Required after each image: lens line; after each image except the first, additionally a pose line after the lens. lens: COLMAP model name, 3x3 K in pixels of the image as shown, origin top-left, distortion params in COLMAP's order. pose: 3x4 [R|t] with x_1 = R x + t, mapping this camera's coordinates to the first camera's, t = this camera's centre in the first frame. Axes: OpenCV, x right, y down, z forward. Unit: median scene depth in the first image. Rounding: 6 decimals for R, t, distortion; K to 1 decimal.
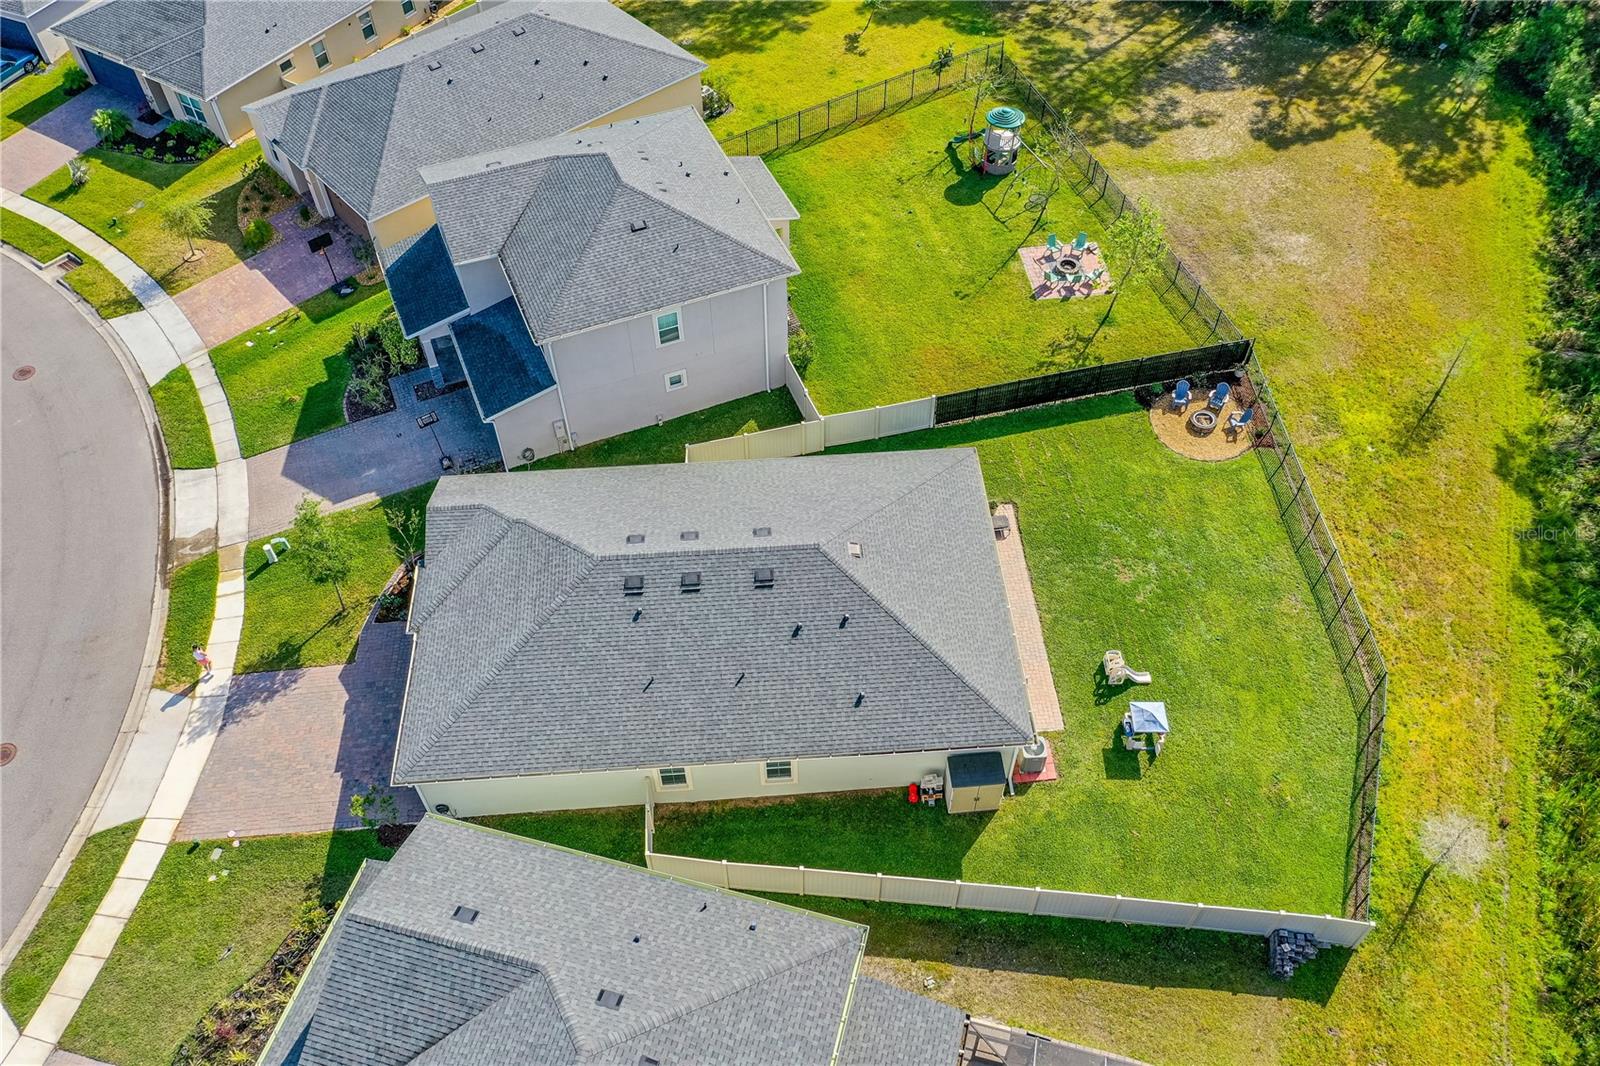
lens RADIAL K [[1271.9, 0, 839.7], [0, 1271.9, 535.6], [0, 0, 1]] dist [0.017573, 0.004652]
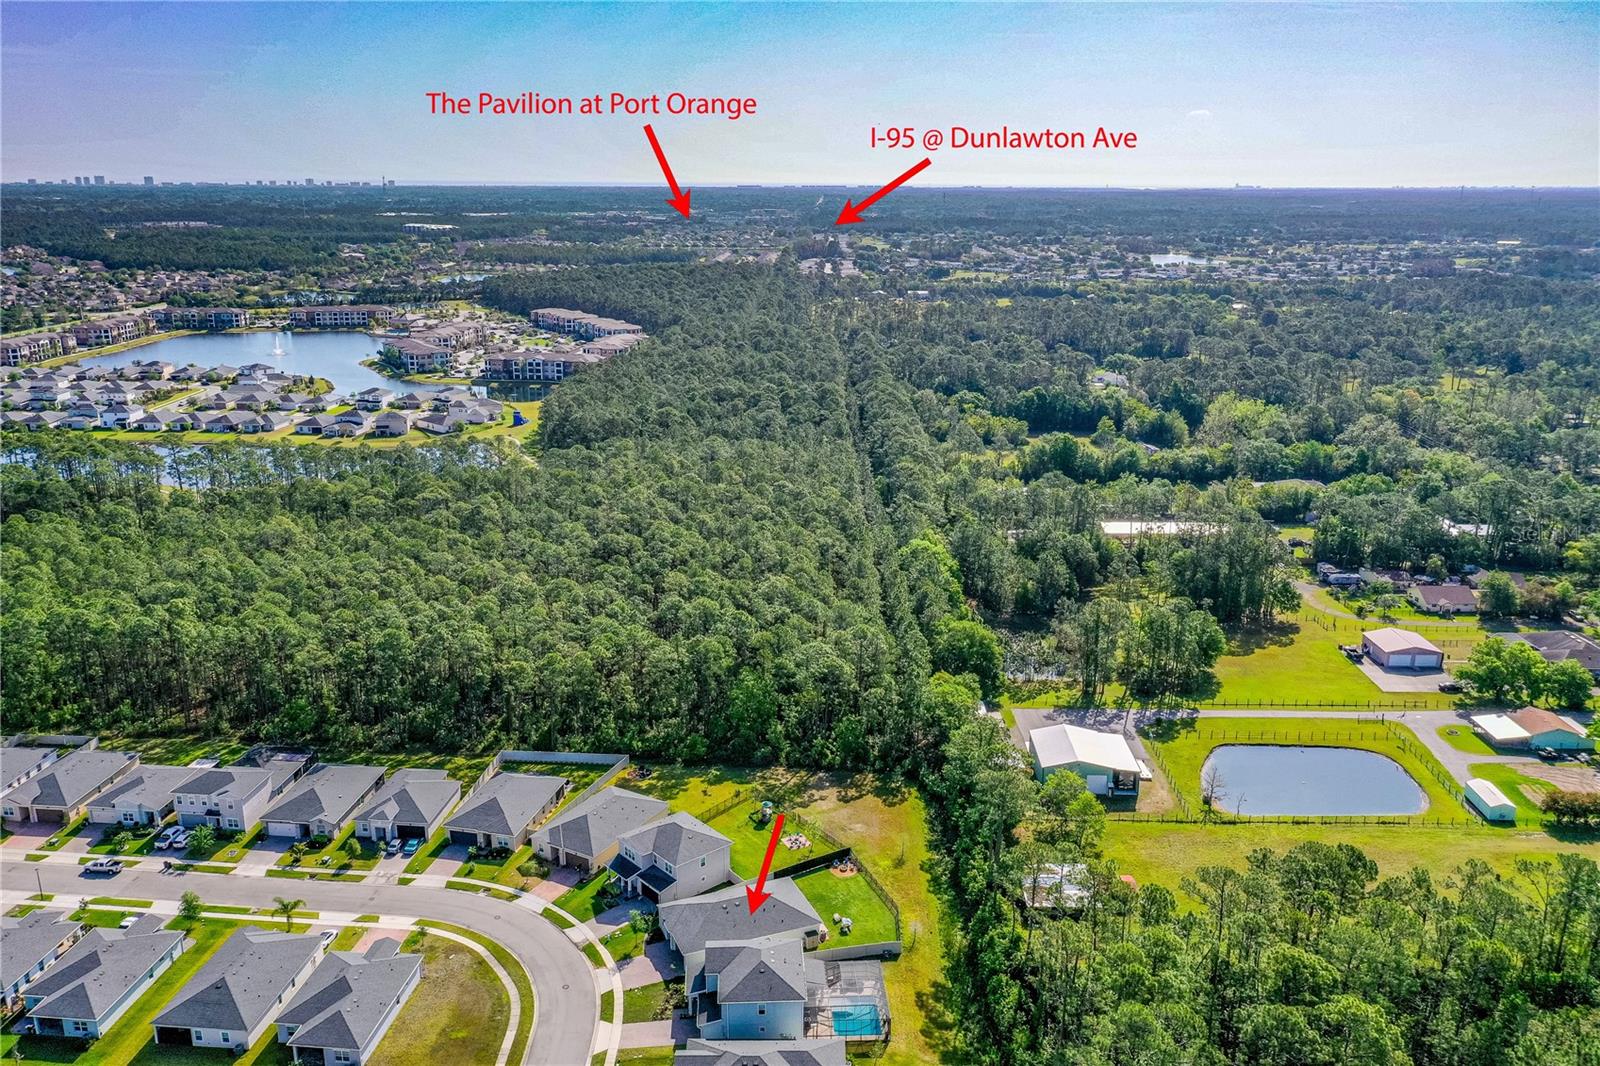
lens RADIAL K [[1271.9, 0, 839.7], [0, 1271.9, 535.6], [0, 0, 1]] dist [0.017573, 0.004652]
pose [[0.944372, -0.071200, 0.321080, -0.868593], [0.237198, 0.823721, -0.514995, 1.045368], [-0.227813, 0.562507, 0.794788, -2.551726]]
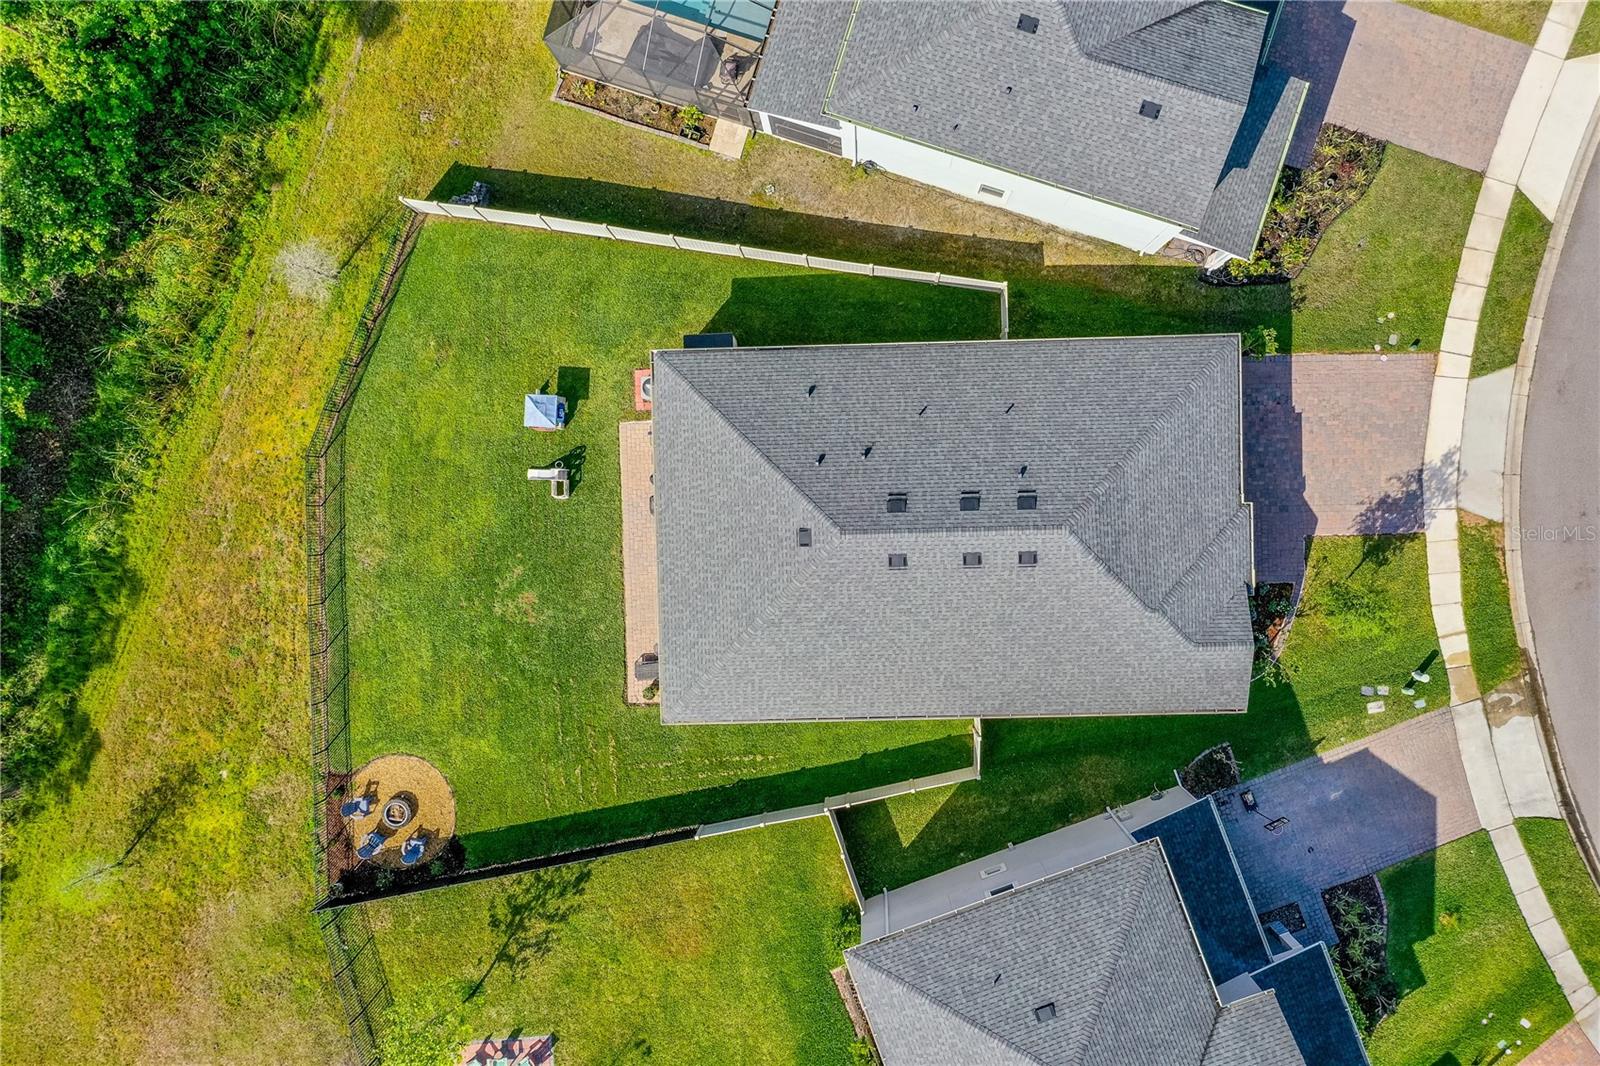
lens RADIAL K [[1289.5, 0, 795.9], [0, 1289.5, 560.5], [0, 0, 1]] dist [0.014698, 0.014684]
pose [[-0.997442, -0.058102, 0.041632, -0.020128], [0.071374, -0.778200, 0.623947, -0.514196], [-0.003854, 0.625323, 0.780357, 0.191095]]
